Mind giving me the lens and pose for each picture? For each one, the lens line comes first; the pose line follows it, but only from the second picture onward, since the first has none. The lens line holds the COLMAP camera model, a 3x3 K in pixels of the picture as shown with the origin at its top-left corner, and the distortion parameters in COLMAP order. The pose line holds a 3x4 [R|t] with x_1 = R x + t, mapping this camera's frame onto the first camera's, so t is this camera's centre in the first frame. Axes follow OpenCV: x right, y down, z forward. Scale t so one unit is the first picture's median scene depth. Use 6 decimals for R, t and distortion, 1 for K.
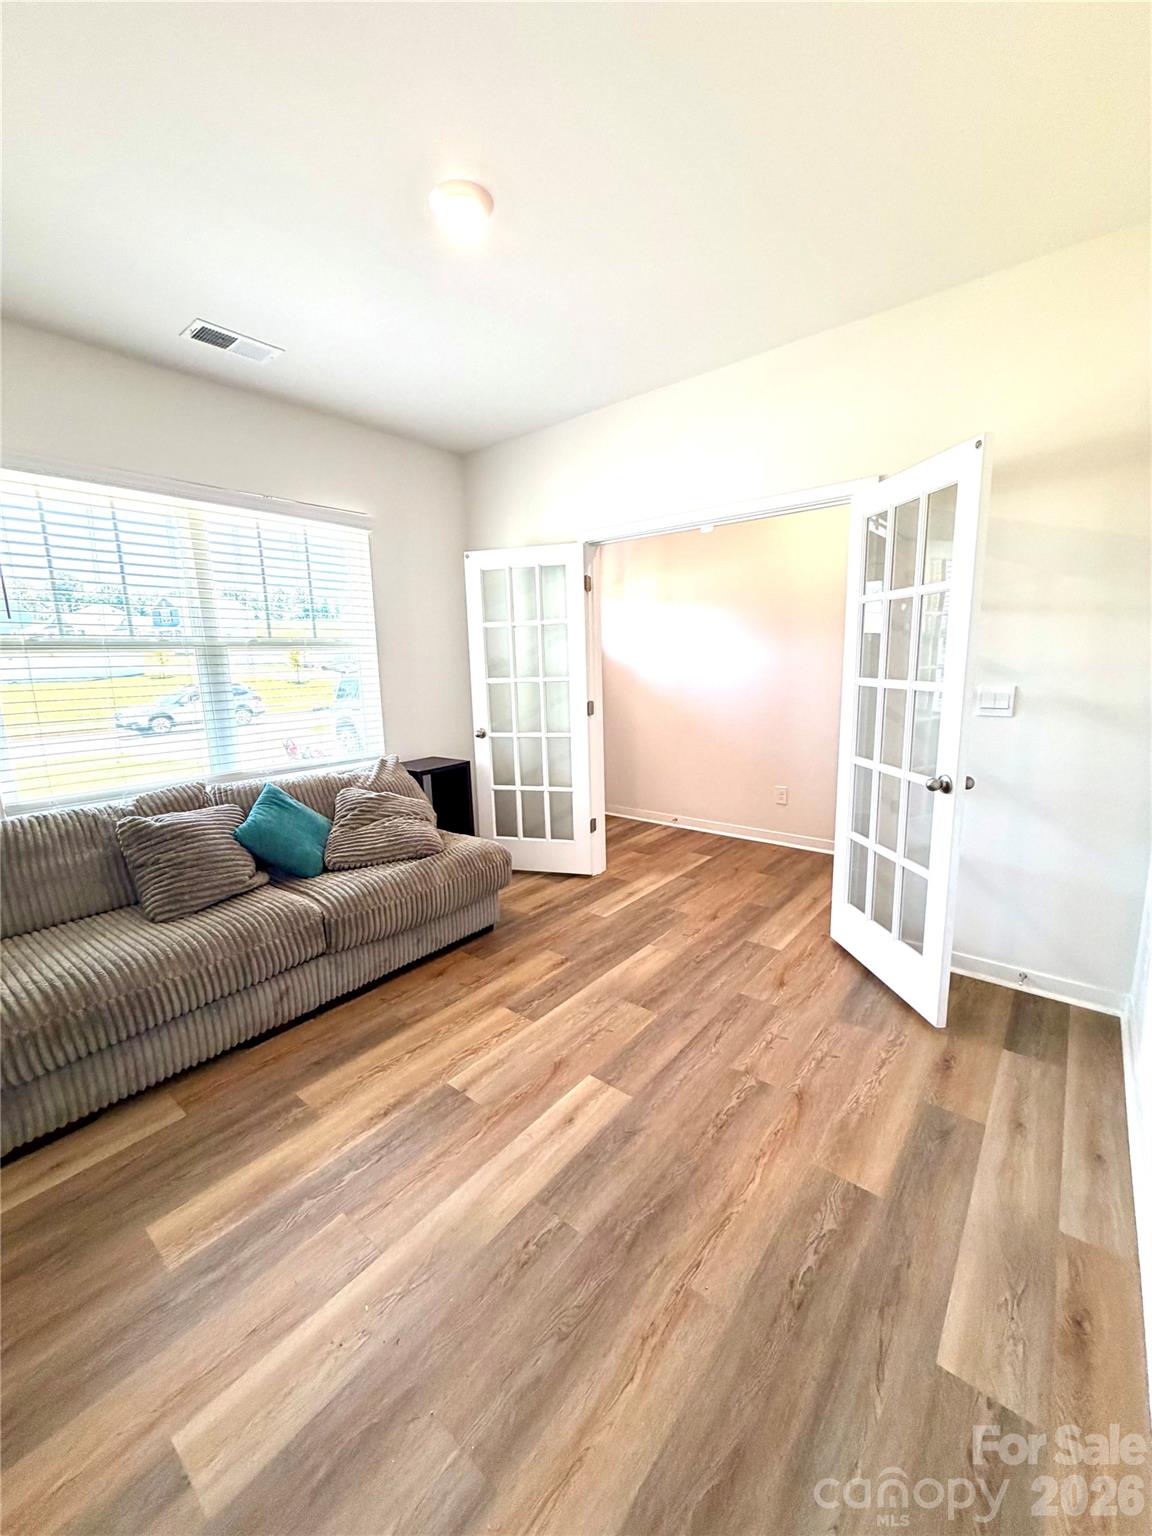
lens RADIAL K [[614.4, 0, 577.5], [0, 614.4, 763.0], [0, 0, 1]] dist [0.003061, 0.000173]
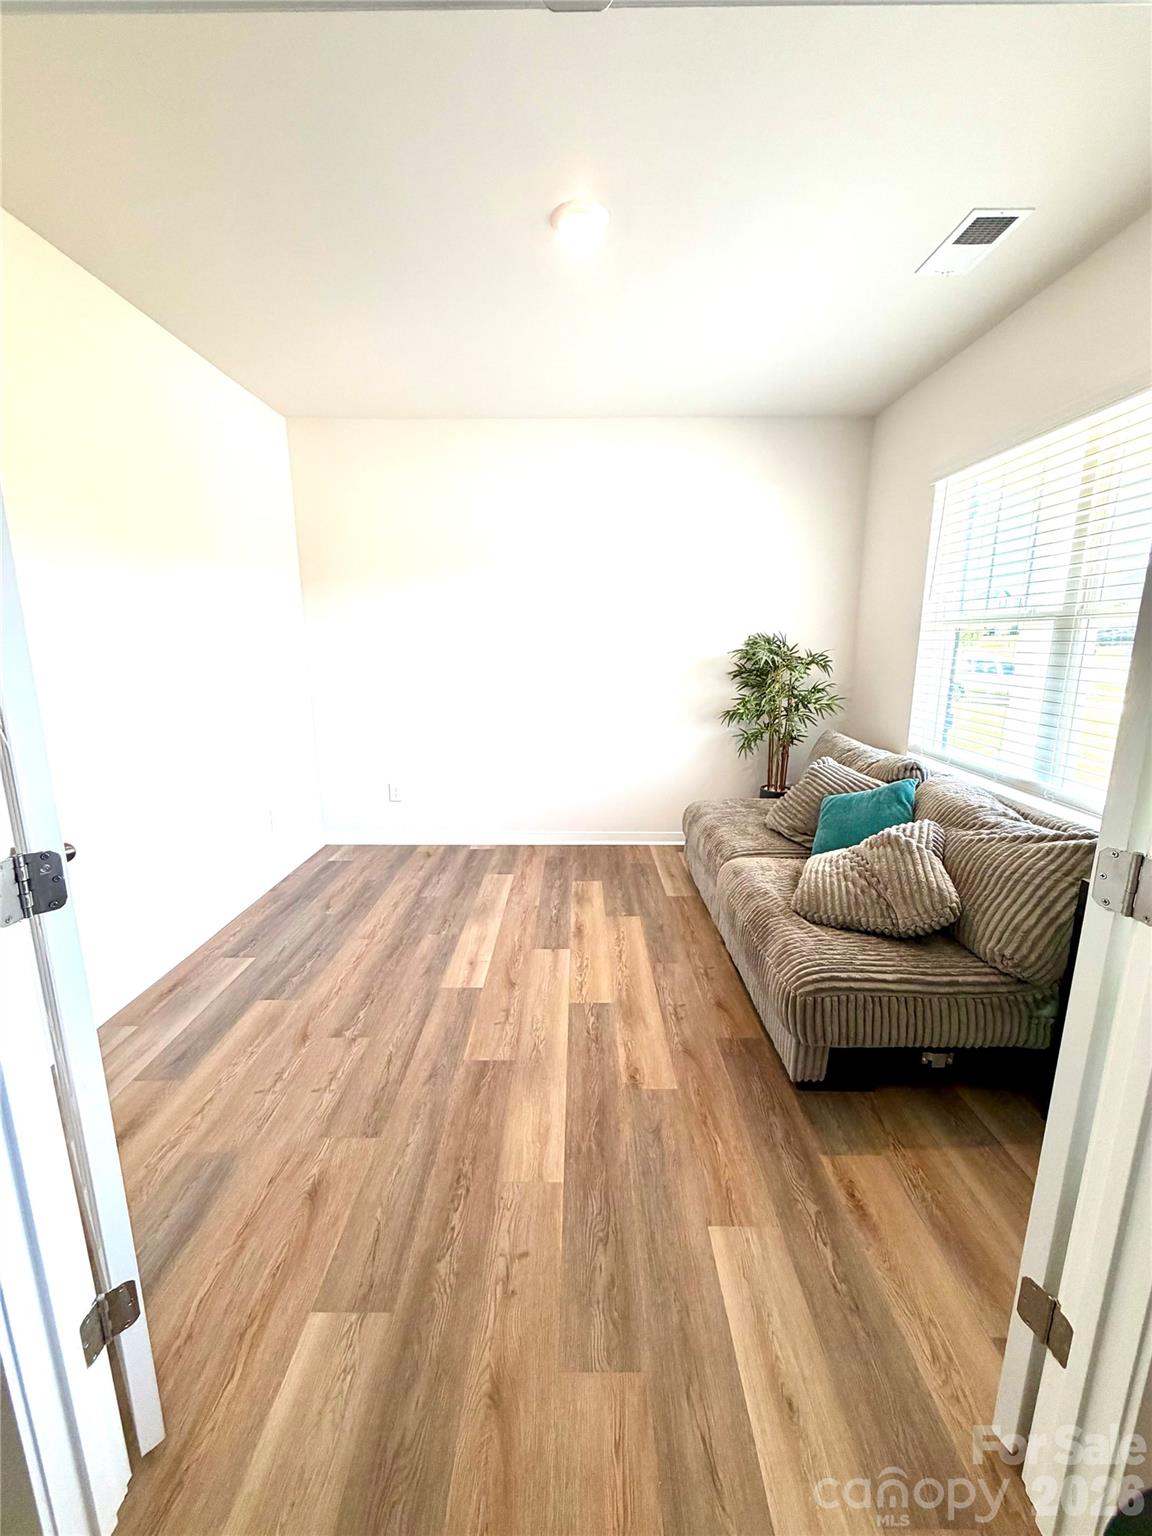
lens RADIAL K [[614.4, 0, 577.5], [0, 614.4, 763.0], [0, 0, 1]] dist [0.003061, 0.000173]
pose [[-0.776166, 0.151481, -0.612062, 0.510430], [-0.088383, 0.934991, 0.343484, -0.319812], [0.624303, 0.320696, -0.712320, 1.701224]]
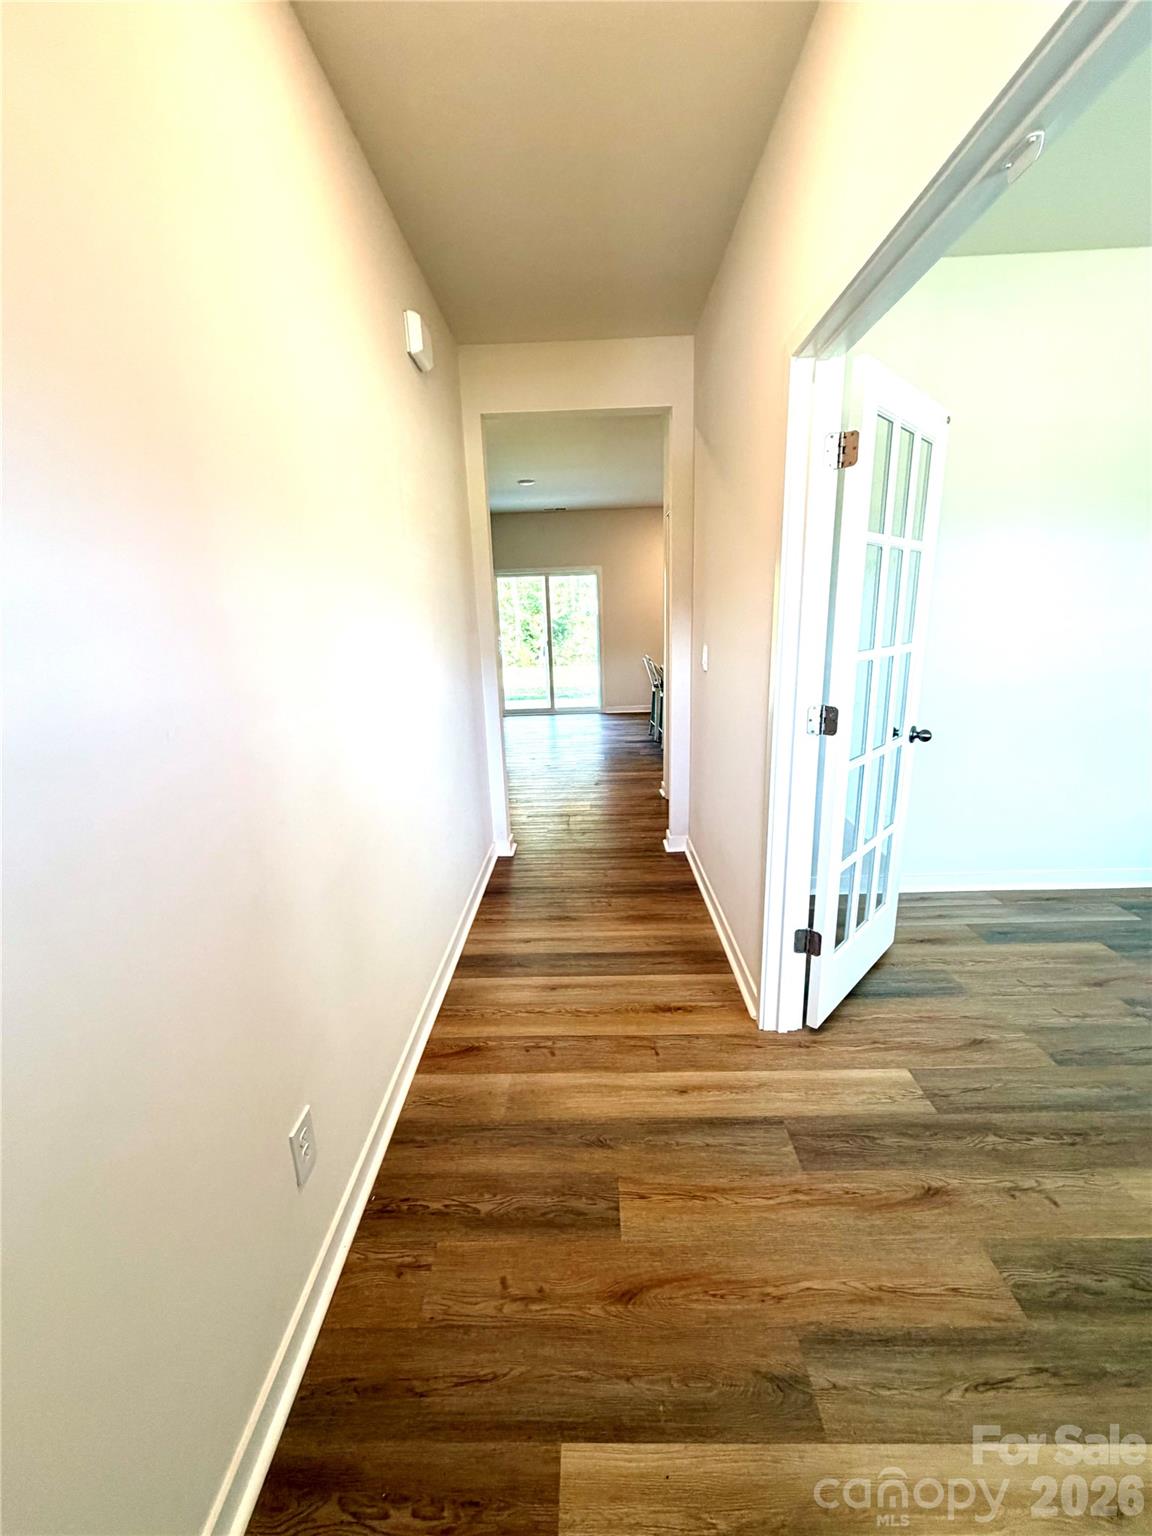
lens RADIAL K [[614.4, 0, 577.5], [0, 614.4, 763.0], [0, 0, 1]] dist [0.003061, 0.000173]
pose [[-0.621279, -0.147672, 0.769549, 0.115711], [0.179742, 0.929039, 0.323388, -0.361551], [-0.762696, 0.339235, -0.550649, 1.969685]]
